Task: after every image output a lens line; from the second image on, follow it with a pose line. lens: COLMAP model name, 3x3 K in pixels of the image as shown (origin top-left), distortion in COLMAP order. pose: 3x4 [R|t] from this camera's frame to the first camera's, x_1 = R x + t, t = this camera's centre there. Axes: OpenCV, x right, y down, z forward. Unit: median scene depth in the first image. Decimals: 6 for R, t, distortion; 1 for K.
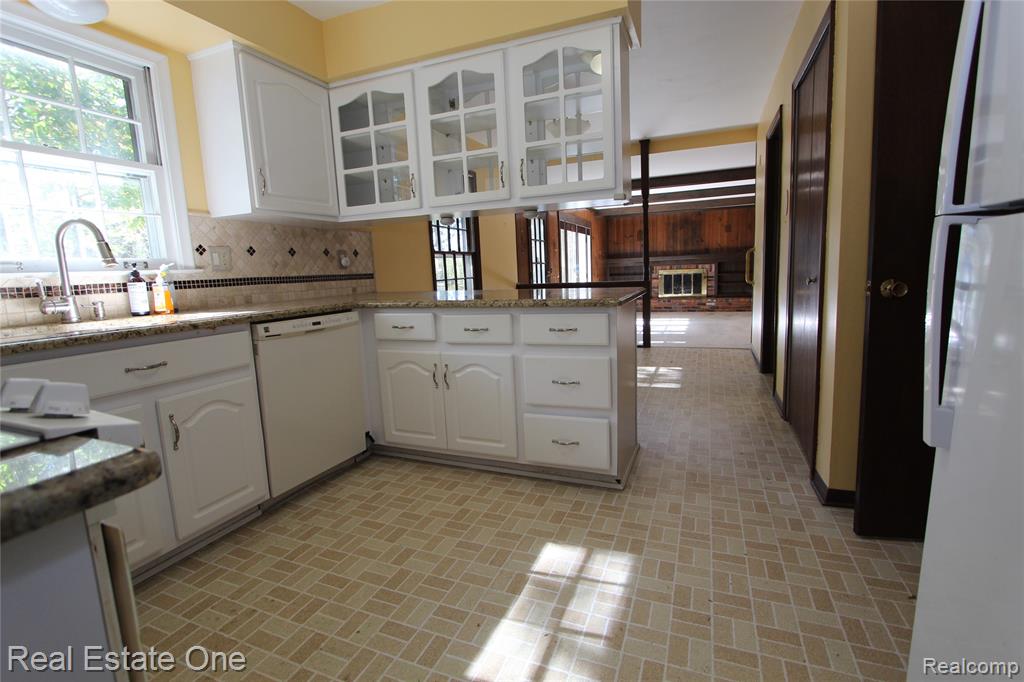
lens RADIAL K [[474.1, 0, 516.6], [0, 474.1, 338.1], [0, 0, 1]] dist [-0.015841, 0.000923]
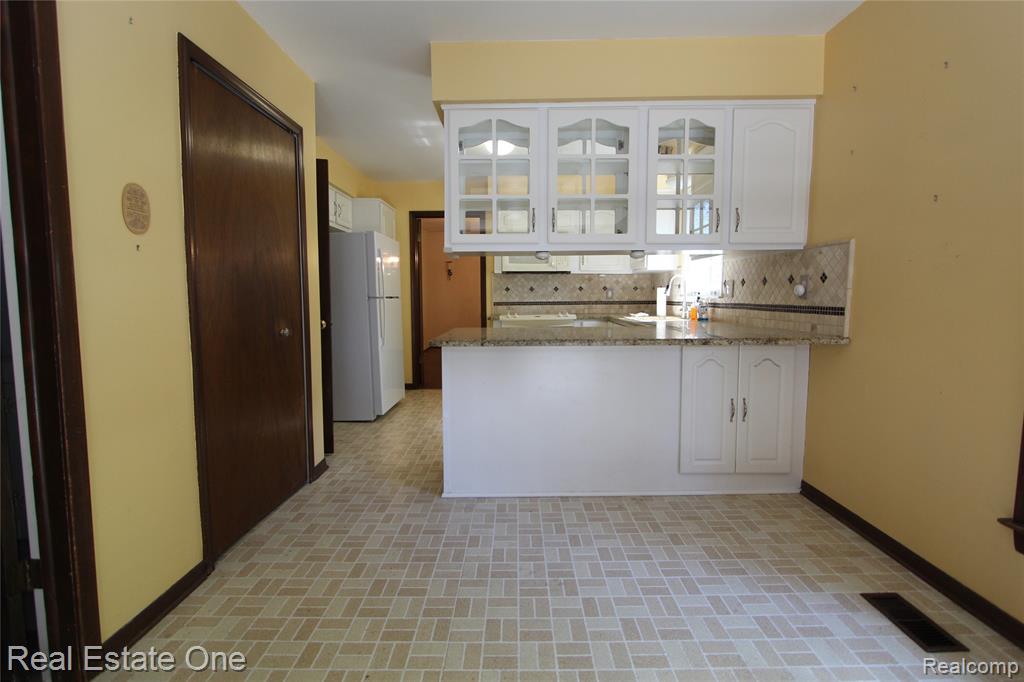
lens RADIAL K [[474.1, 0, 509.7], [0, 474.1, 337.0], [0, 0, 1]] dist [-0.015841, 0.000923]
pose [[-0.934097, 0.077396, -0.348530, 0.173001], [-0.006620, 0.972297, 0.233656, -0.124000], [0.356958, 0.220564, -0.907707, 0.727005]]
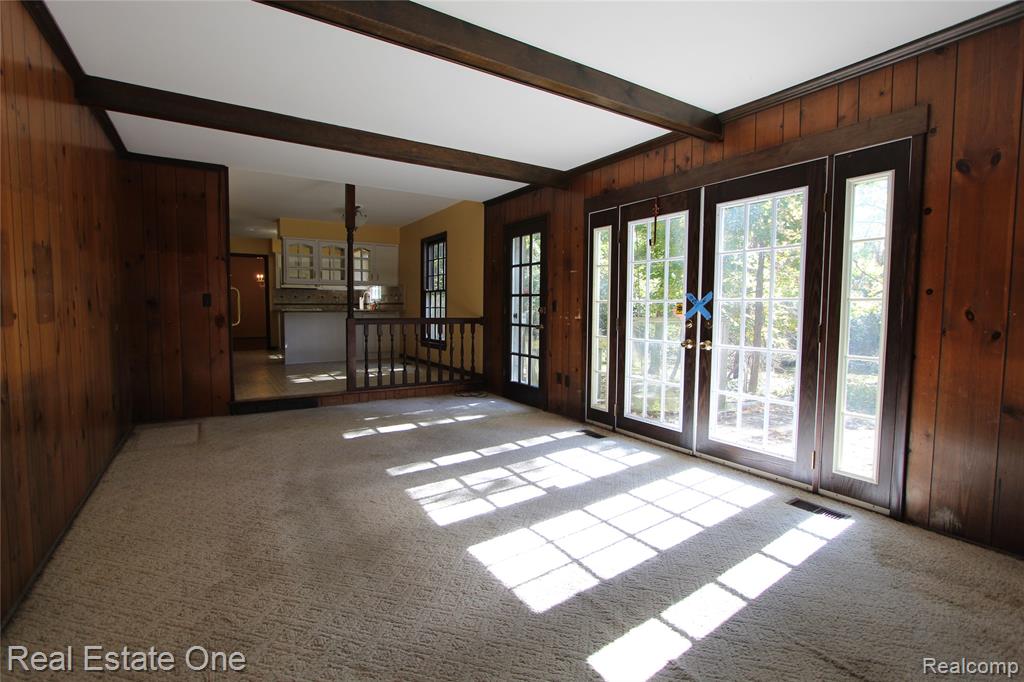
lens RADIAL K [[474.1, 0, 513.2], [0, 474.1, 339.5], [0, 0, 1]] dist [-0.015841, 0.000923]
pose [[-0.587663, 0.091595, -0.803904, 0.687447], [-0.098204, 0.978152, 0.183236, -0.231960], [0.803124, 0.186627, -0.565829, 1.464875]]
